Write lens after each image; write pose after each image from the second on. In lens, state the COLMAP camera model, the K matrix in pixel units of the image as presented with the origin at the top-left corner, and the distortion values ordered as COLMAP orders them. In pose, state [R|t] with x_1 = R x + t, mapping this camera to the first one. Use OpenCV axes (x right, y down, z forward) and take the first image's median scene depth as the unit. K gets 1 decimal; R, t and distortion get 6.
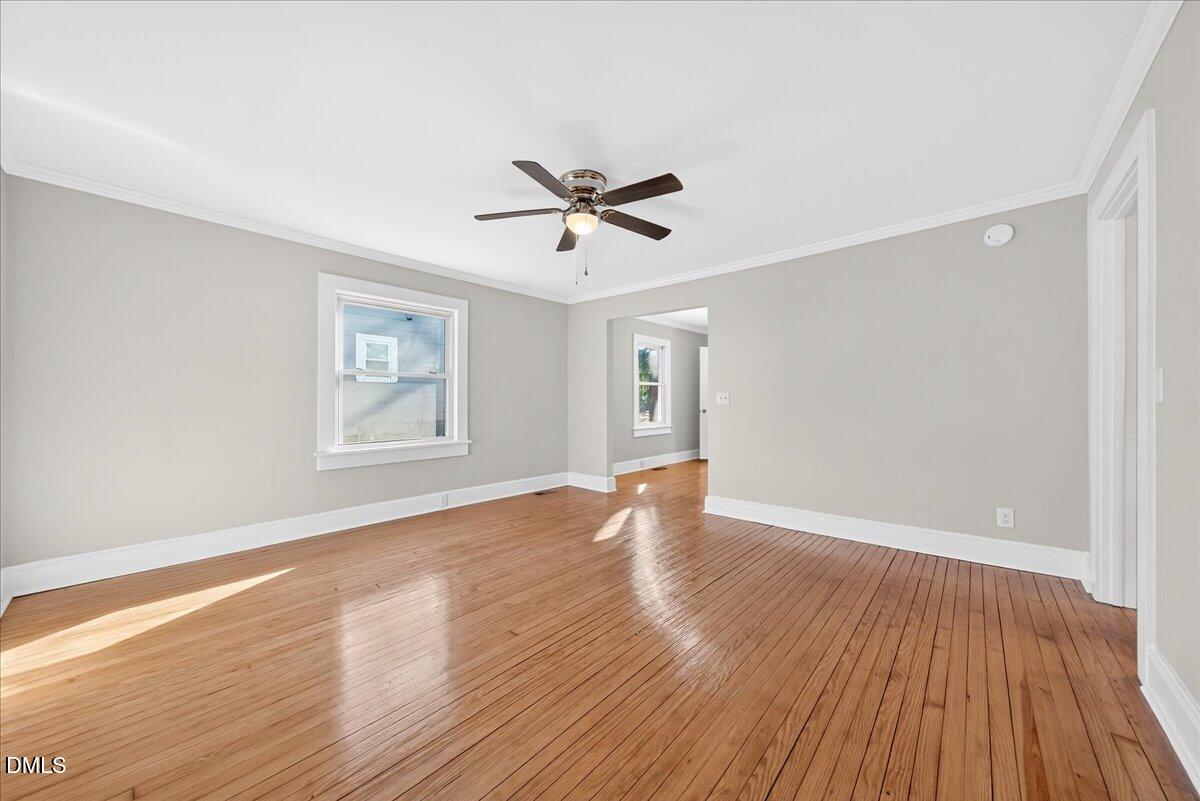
lens RADIAL K [[425.1, 0, 600.0], [0, 425.1, 400.5], [0, 0, 1]] dist [-0.000955, -0.000027]
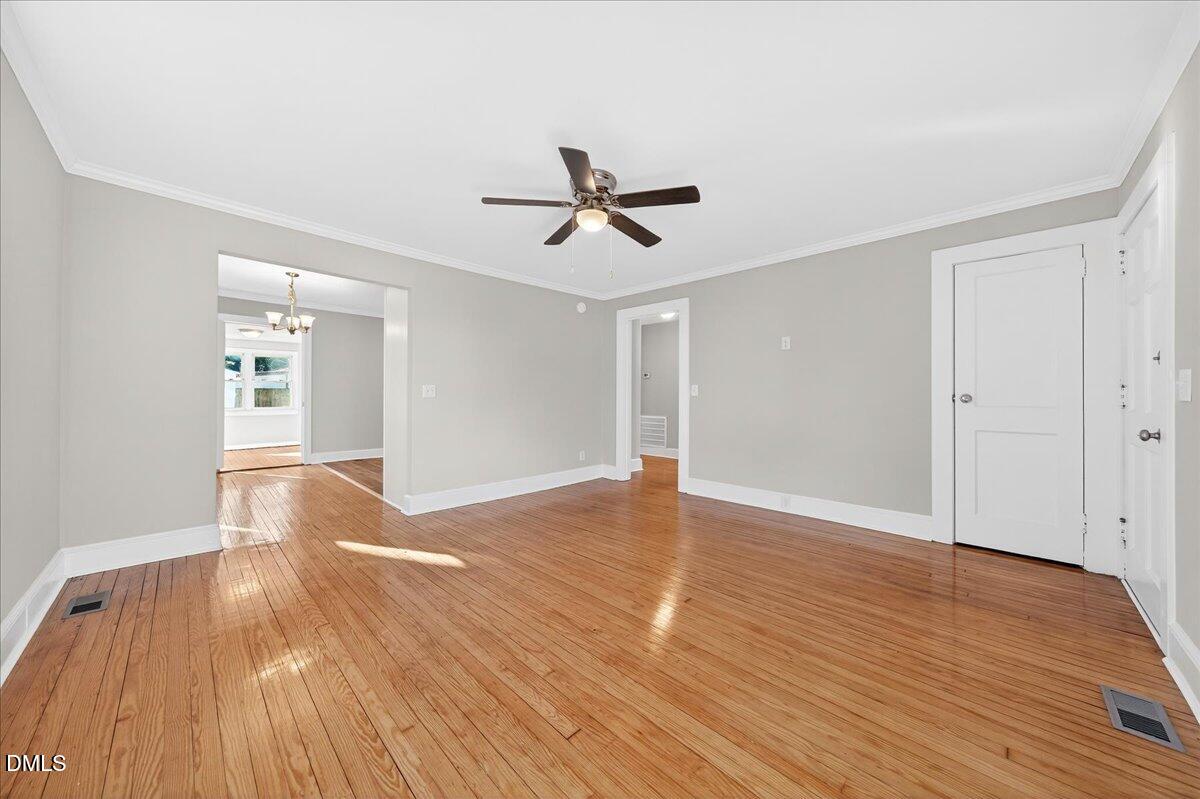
lens RADIAL K [[415.7, 0, 597.7], [0, 415.7, 391.1], [0, 0, 1]] dist [-0.014831, 0.000141]
pose [[0.052611, 0.014545, 0.998509, -0.831885], [-0.009097, 0.999859, -0.014085, 0.008195], [-0.998574, -0.008342, 0.052736, 0.750799]]
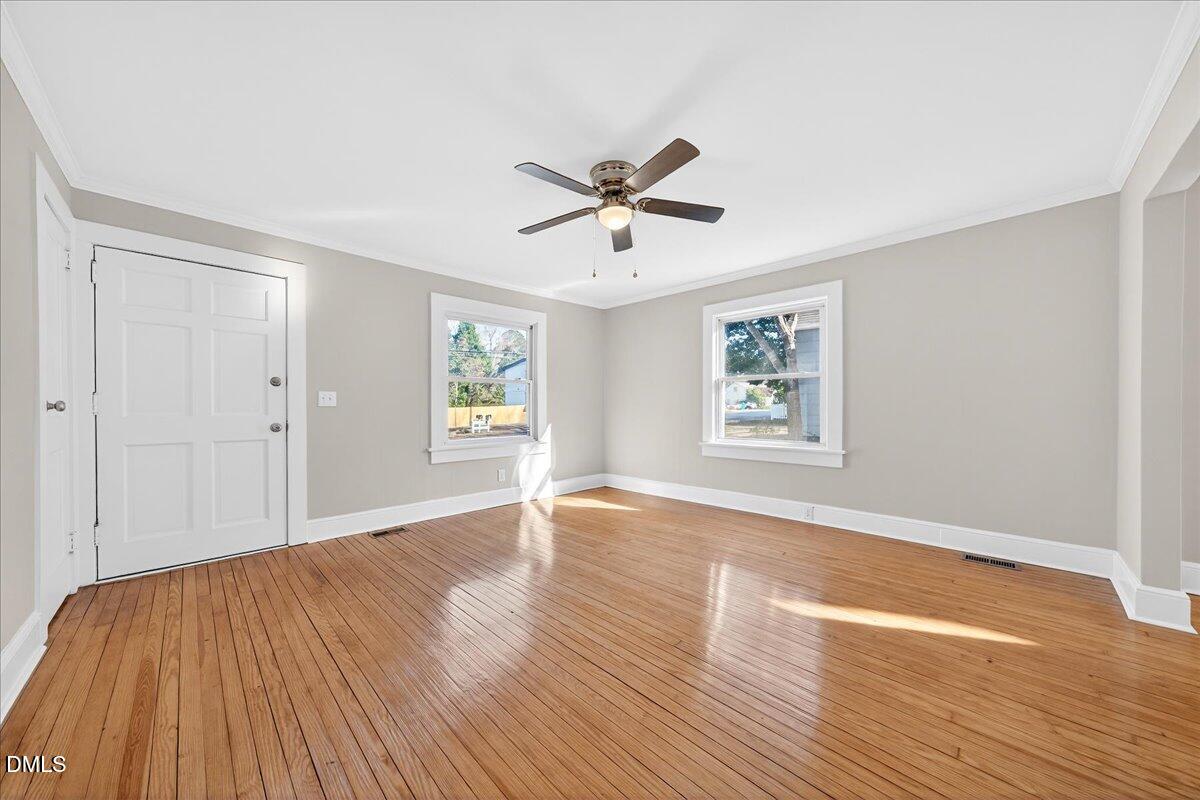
lens RADIAL K [[417.7, 0, 598.7], [0, 417.7, 407.5], [0, 0, 1]] dist [-0.014193, 0.000106]
pose [[-0.059473, 0.004148, -0.998221, 0.726910], [0.005981, 0.999975, 0.003799, 0.007843], [0.998212, -0.005745, -0.059497, 0.819074]]
